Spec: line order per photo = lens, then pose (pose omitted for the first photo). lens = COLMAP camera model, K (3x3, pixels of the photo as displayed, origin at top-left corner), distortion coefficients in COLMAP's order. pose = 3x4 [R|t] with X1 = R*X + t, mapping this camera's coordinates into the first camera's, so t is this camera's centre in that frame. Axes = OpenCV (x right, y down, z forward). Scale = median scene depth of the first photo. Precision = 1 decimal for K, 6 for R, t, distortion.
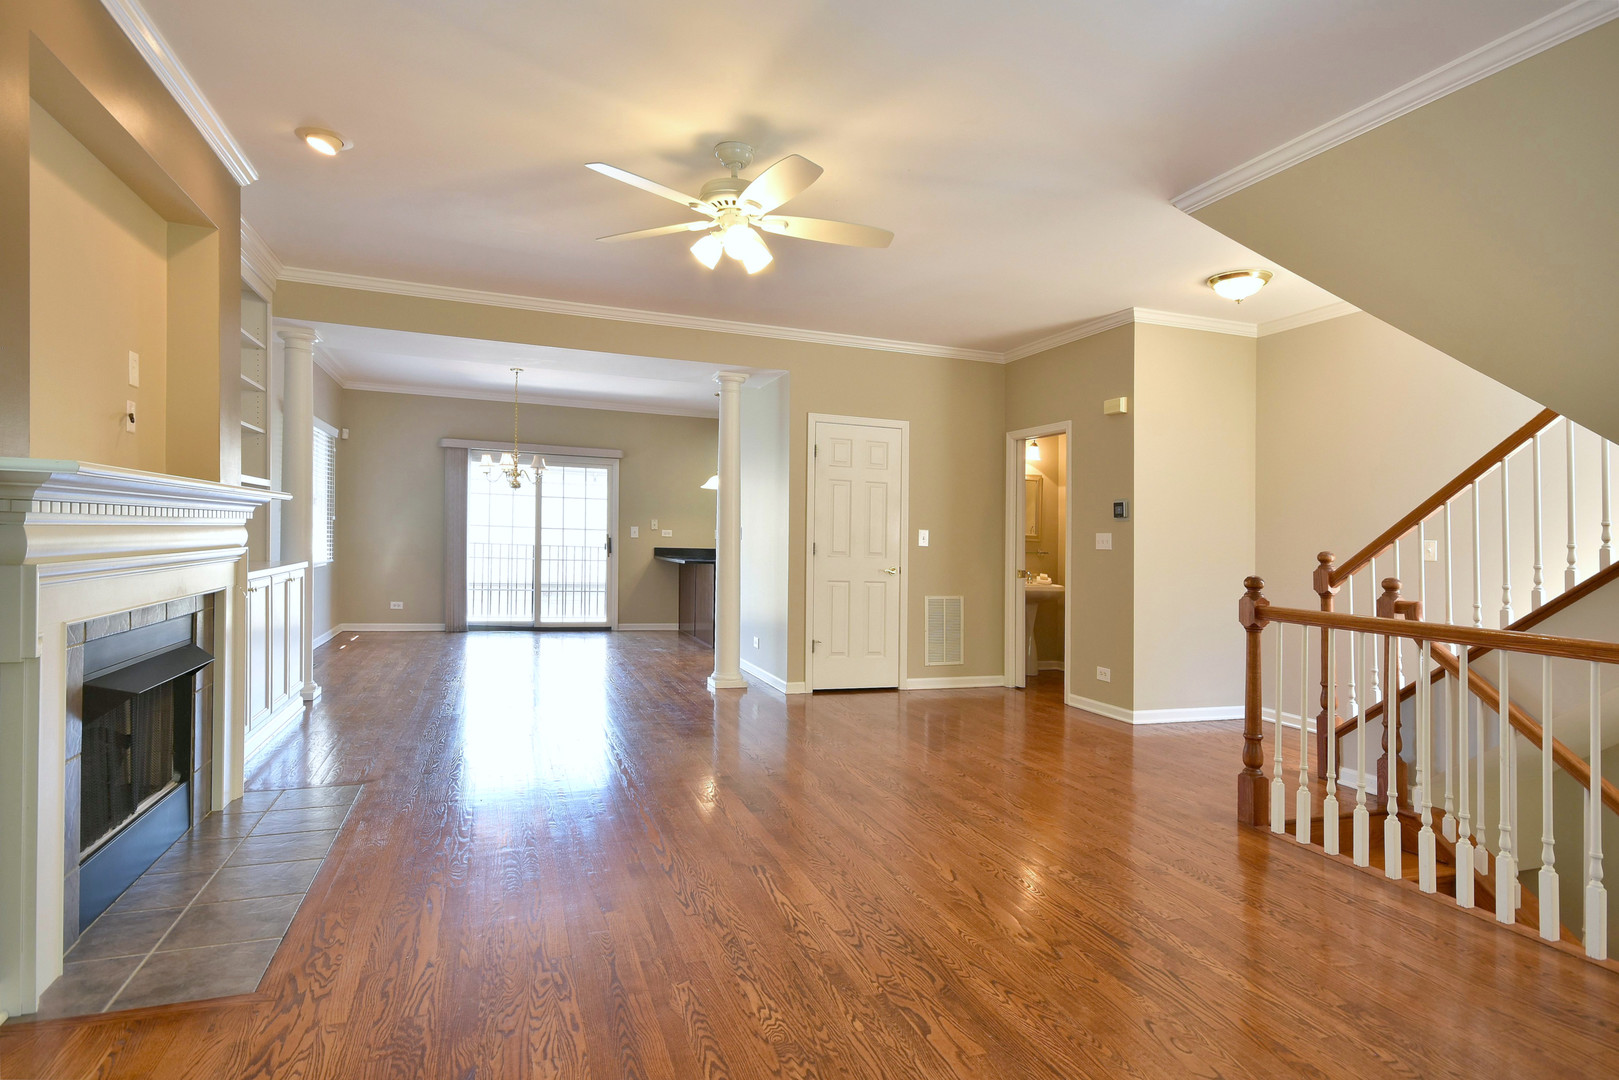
lens RADIAL K [[891.8, 0, 815.1], [0, 891.8, 546.1], [0, 0, 1]] dist [0.011519, 0.010584]
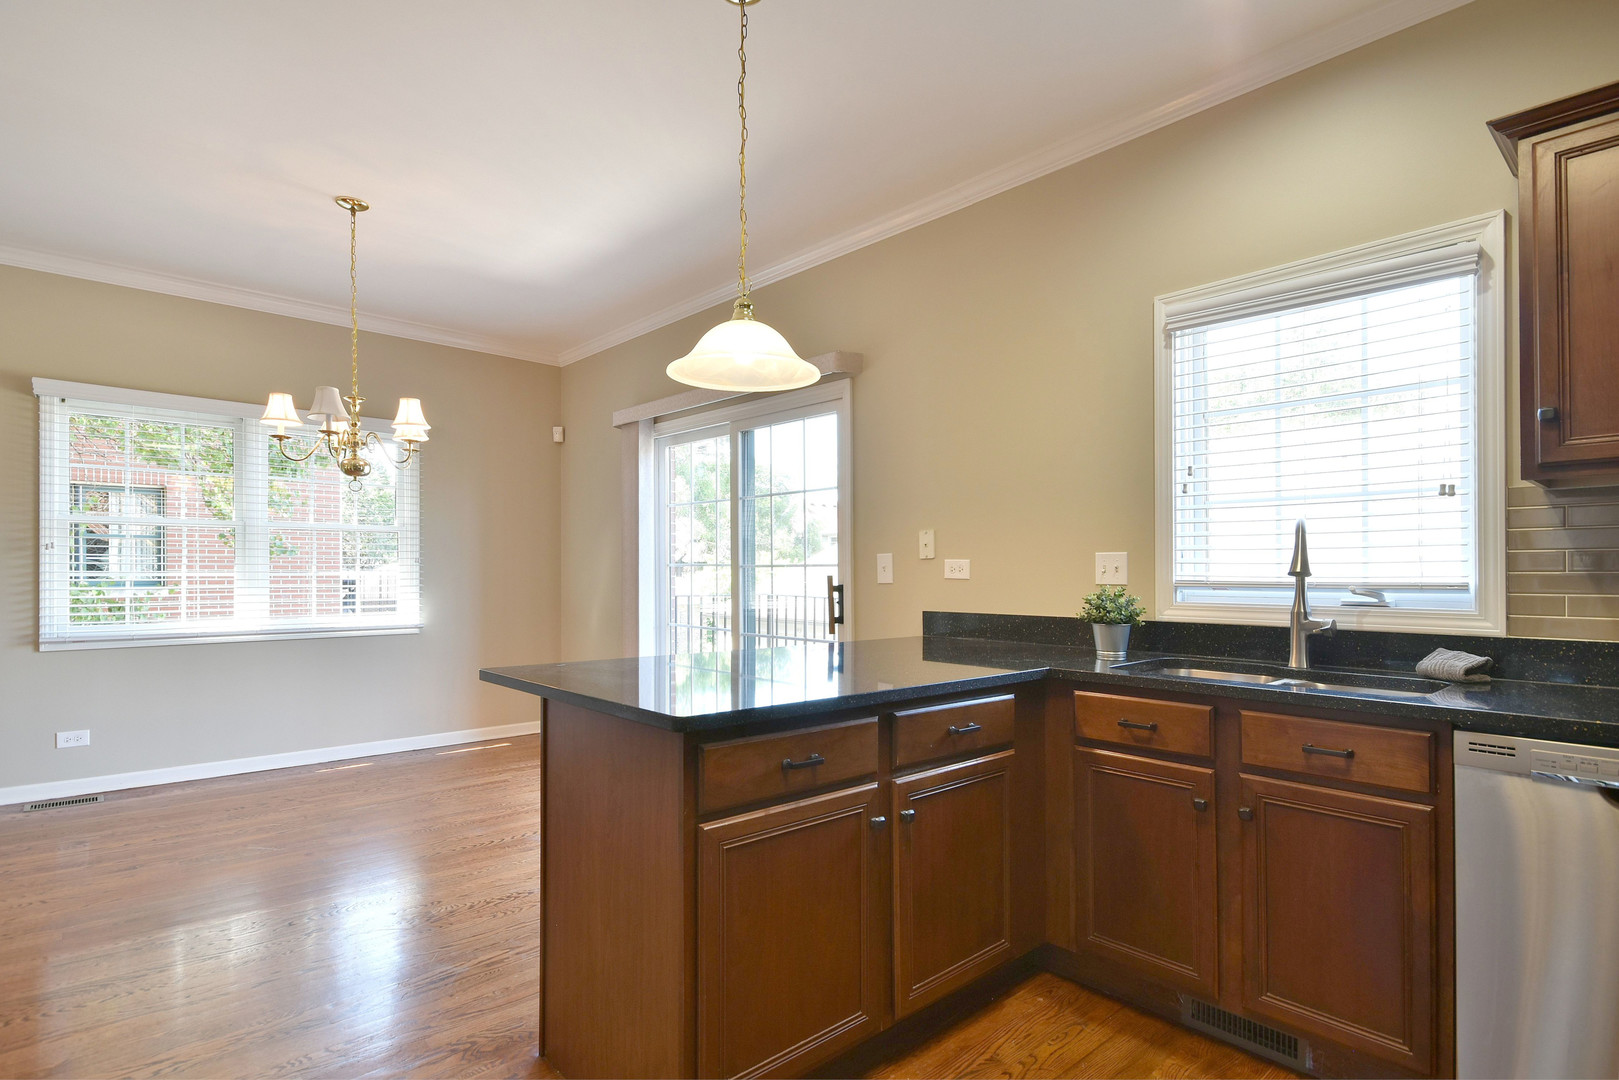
lens RADIAL K [[828.3, 0, 781.1], [0, 828.3, 574.5], [0, 0, 1]] dist [0.013181, -0.000402]
pose [[0.347596, -0.020184, -0.937427, 0.106750], [-0.005199, 0.999711, -0.023453, -0.005508], [0.937630, 0.013025, 0.347391, 0.868226]]
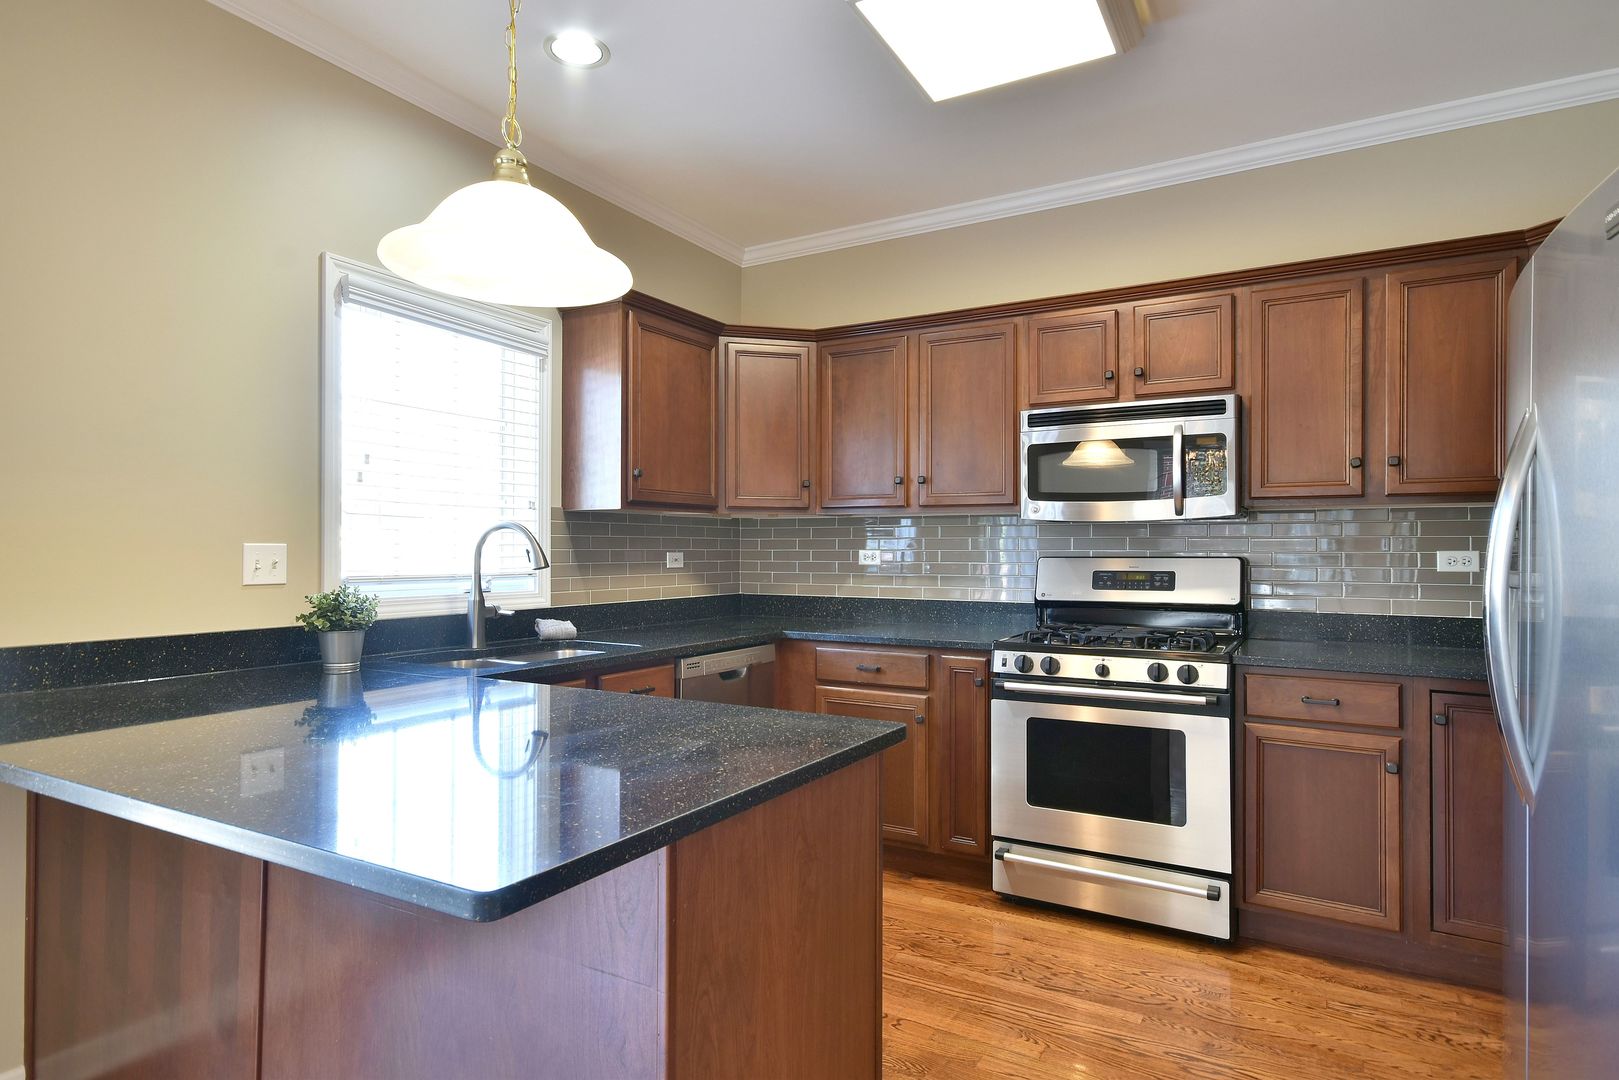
lens RADIAL K [[891.8, 0, 815.1], [0, 891.8, 546.1], [0, 0, 1]] dist [0.011519, 0.010584]
pose [[0.771556, -0.017676, 0.635916, -0.153120], [0.022720, 0.999742, 0.000223, -0.016047], [-0.635756, 0.014276, 0.771758, 0.793440]]
